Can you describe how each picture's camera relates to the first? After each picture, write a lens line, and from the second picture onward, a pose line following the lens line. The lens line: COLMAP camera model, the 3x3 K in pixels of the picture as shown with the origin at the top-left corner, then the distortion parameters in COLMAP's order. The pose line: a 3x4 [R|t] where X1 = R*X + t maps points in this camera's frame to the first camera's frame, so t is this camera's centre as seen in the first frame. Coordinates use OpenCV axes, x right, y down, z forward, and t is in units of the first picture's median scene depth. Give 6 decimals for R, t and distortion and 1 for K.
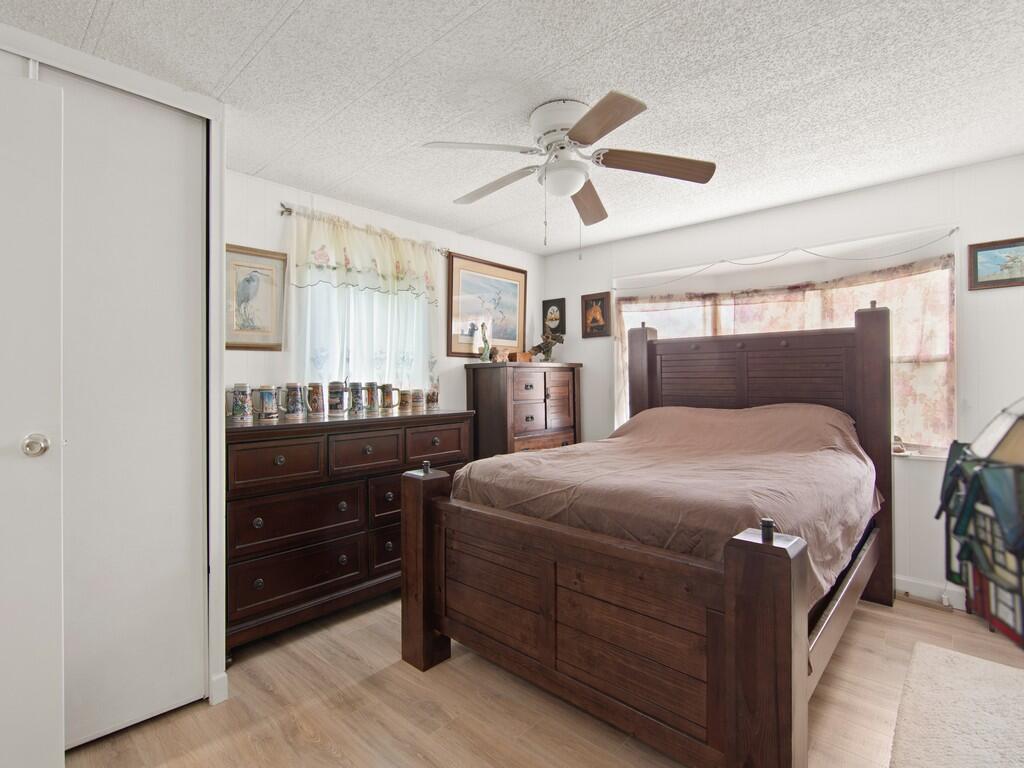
lens RADIAL K [[496.2, 0, 509.0], [0, 496.2, 373.1], [0, 0, 1]] dist [-0.001376, -0.010880]
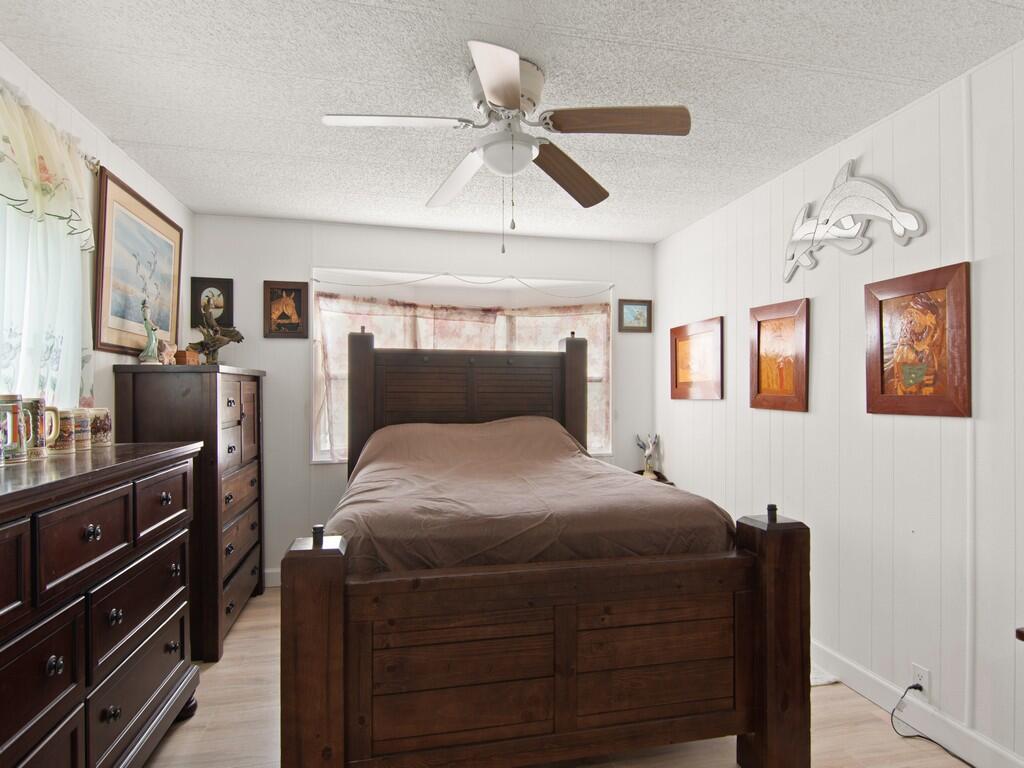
lens RADIAL K [[544.9, 0, 512.0], [0, 544.9, 384.0], [0, 0, 1]] dist [-0.006646, -0.001791]
pose [[0.577087, 0.023316, 0.816350, -0.366979], [-0.017263, 0.999717, -0.016350, 0.007530], [-0.816500, -0.004657, 0.577326, 0.268175]]
